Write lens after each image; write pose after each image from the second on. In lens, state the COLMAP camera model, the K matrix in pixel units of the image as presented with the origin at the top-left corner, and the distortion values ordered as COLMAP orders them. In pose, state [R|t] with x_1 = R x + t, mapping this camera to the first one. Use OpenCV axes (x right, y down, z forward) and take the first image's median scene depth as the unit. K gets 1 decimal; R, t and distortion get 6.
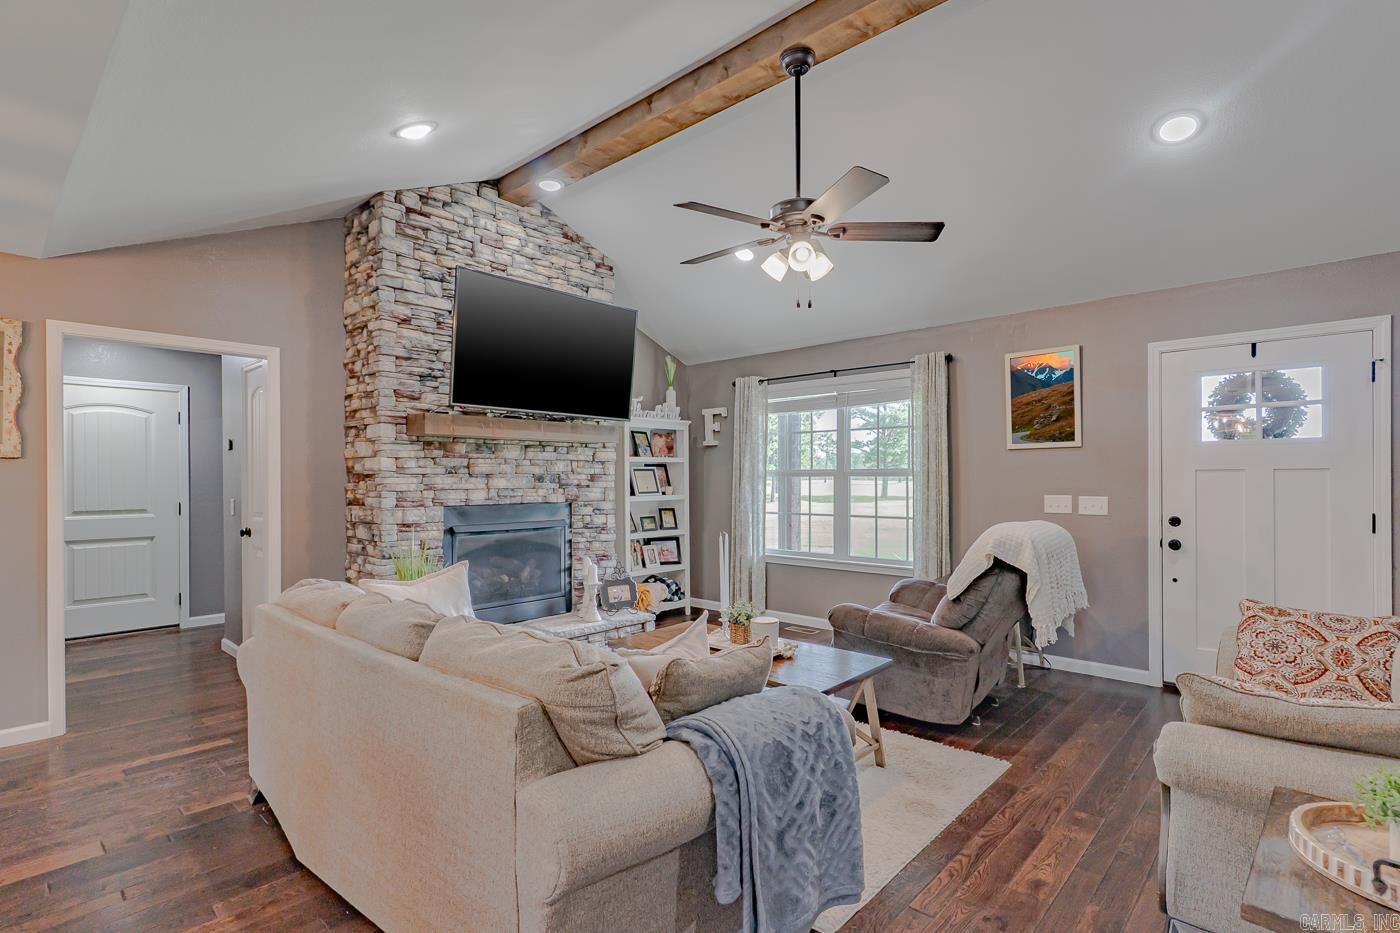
lens RADIAL K [[676.9, 0, 693.3], [0, 676.9, 464.2], [0, 0, 1]] dist [0.001663, 0.000704]
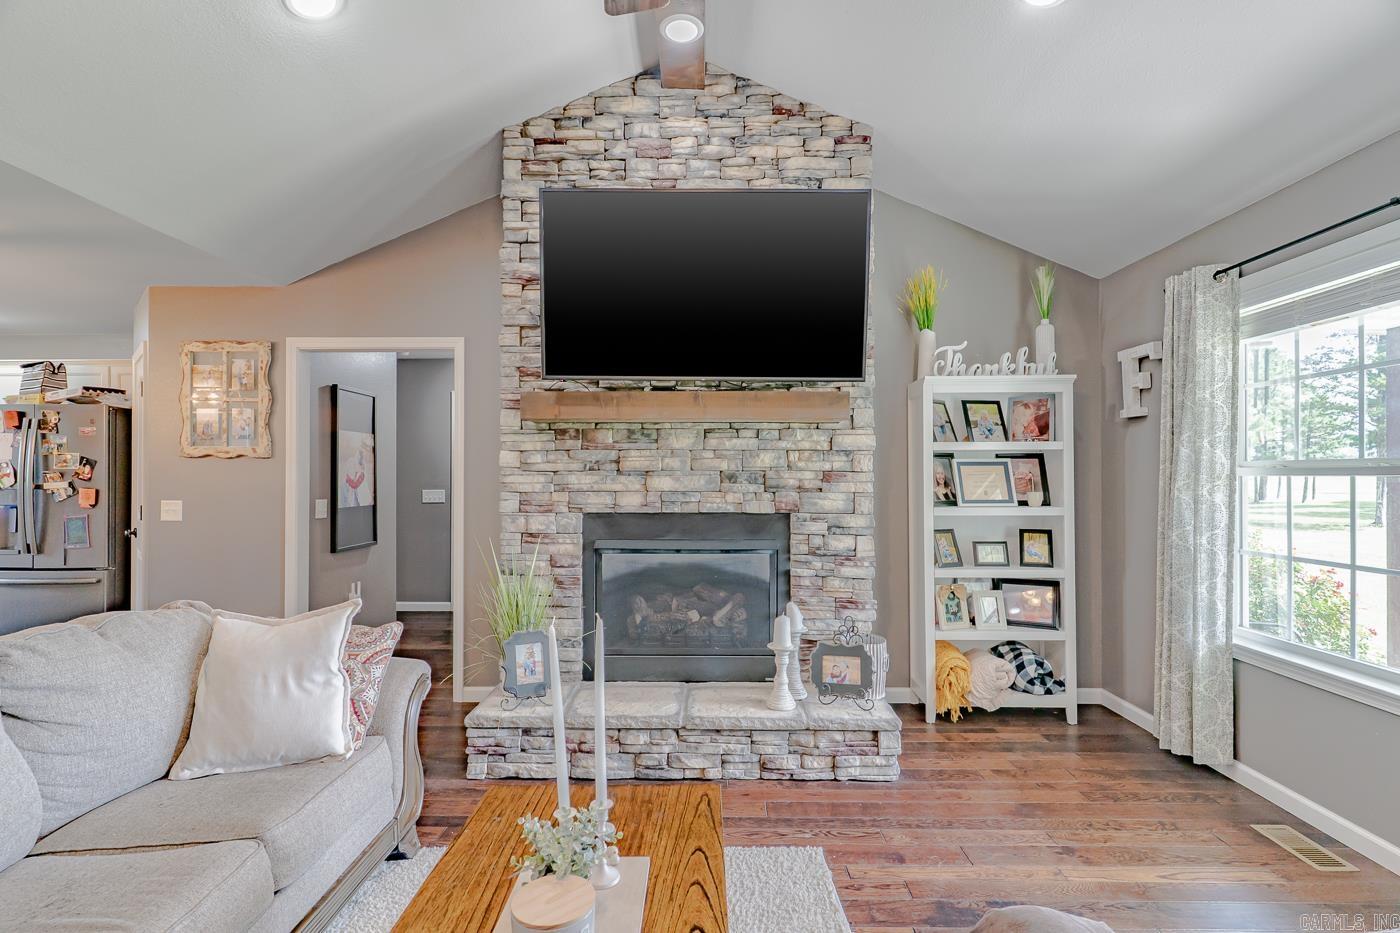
lens RADIAL K [[676.9, 0, 693.3], [0, 676.9, 464.2], [0, 0, 1]] dist [0.001663, 0.000704]
pose [[0.671428, -0.009219, -0.741013, 0.250647], [0.012239, 0.999924, -0.001351, 0.008255], [0.740969, -0.008162, 0.671490, 0.506262]]
